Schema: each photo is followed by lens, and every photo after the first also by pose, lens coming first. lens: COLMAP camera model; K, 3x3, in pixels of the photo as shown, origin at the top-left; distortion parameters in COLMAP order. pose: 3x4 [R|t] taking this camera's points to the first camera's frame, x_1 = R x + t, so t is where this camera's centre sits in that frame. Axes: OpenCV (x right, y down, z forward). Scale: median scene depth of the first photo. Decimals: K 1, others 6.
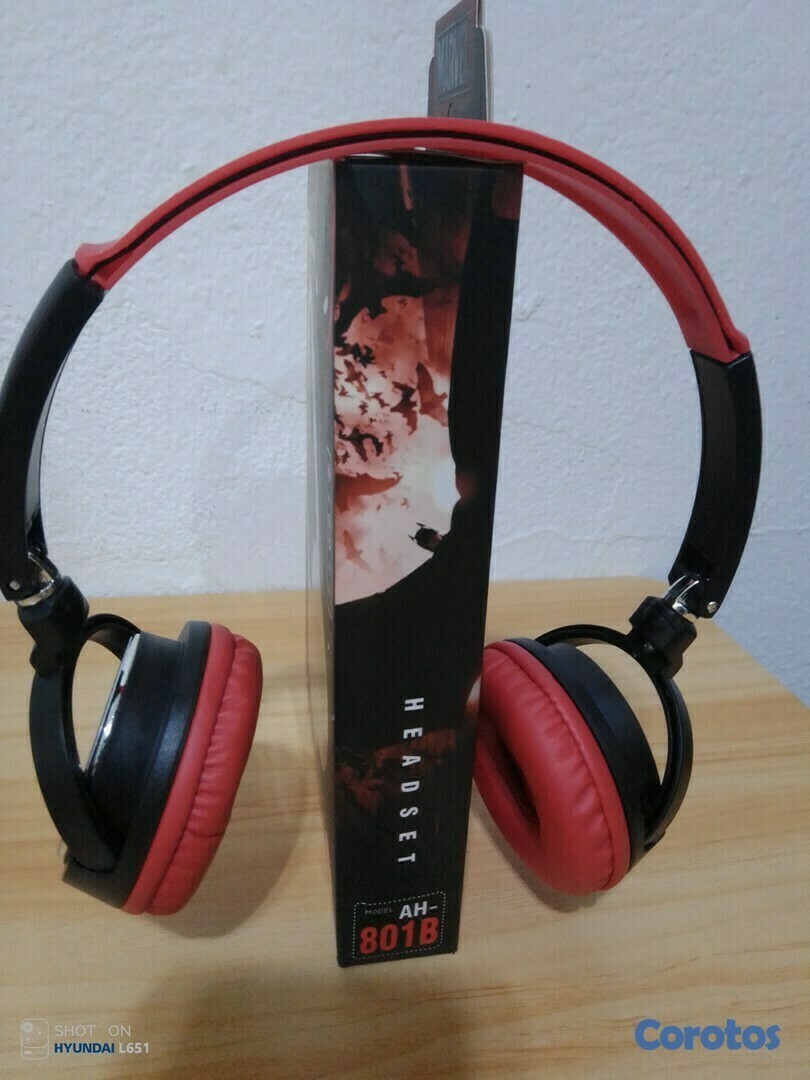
lens RADIAL K [[884.8, 0, 395.2], [0, 884.8, 593.1], [0, 0, 1]] dist [-0.010443, -0.012123]
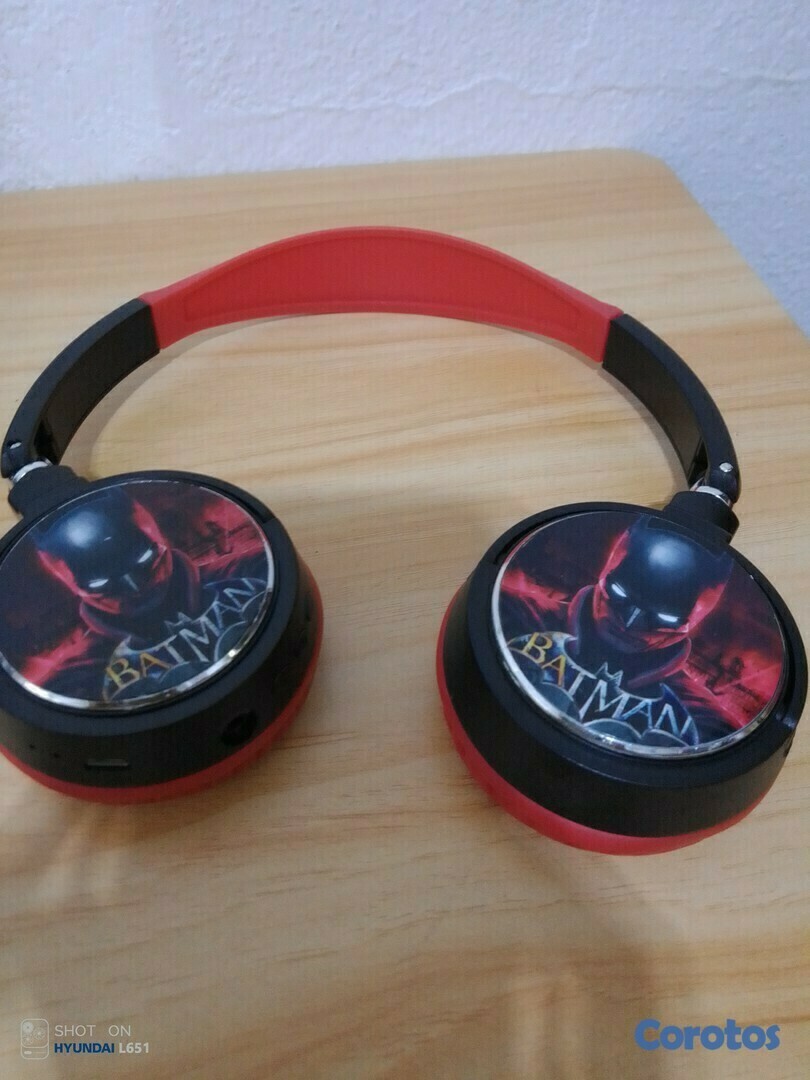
lens RADIAL K [[865.6, 0, 404.0], [0, 865.6, 607.5], [0, 0, 1]] dist [-0.020781, -0.007412]
pose [[0.999703, -0.011837, -0.021313, 0.201031], [0.020346, 0.886712, 0.461875, -0.025839], [0.013432, -0.462171, 0.886689, 0.334938]]
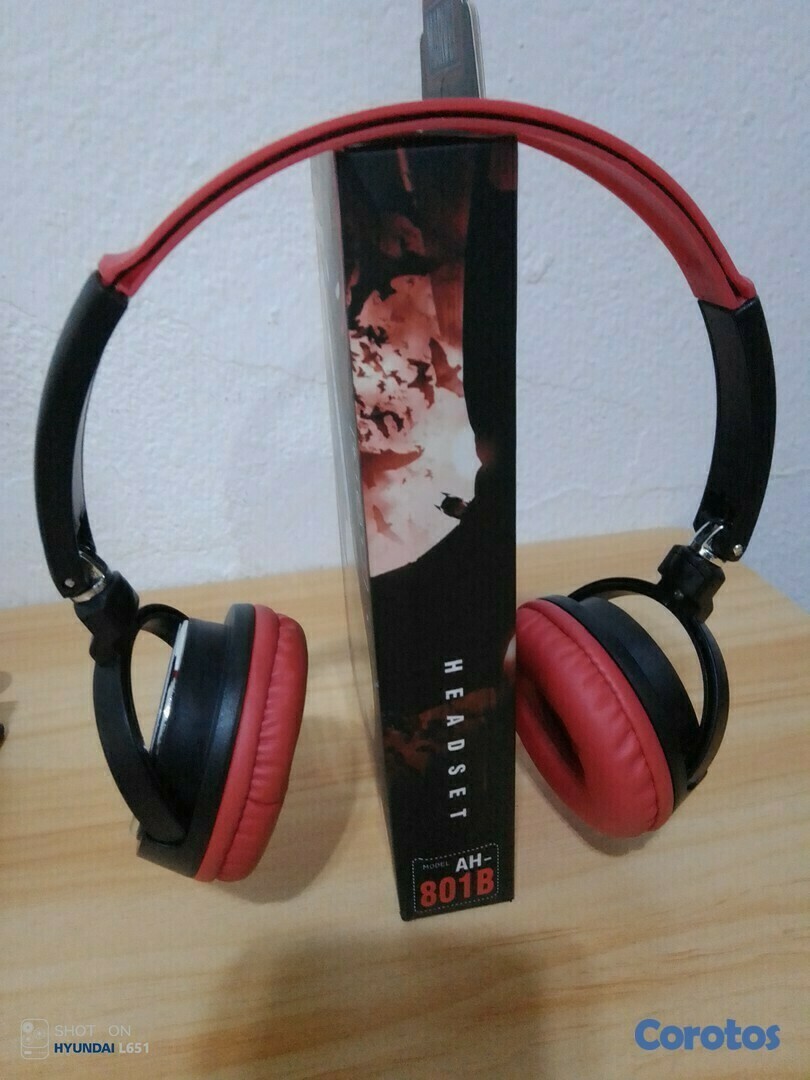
lens RADIAL K [[884.8, 0, 395.2], [0, 884.8, 593.1], [0, 0, 1]] dist [-0.010443, -0.012123]
pose [[0.995859, -0.079629, -0.043858, 0.004653], [0.080923, 0.996311, 0.028562, 0.003535], [0.041422, -0.031993, 0.998629, -0.035958]]
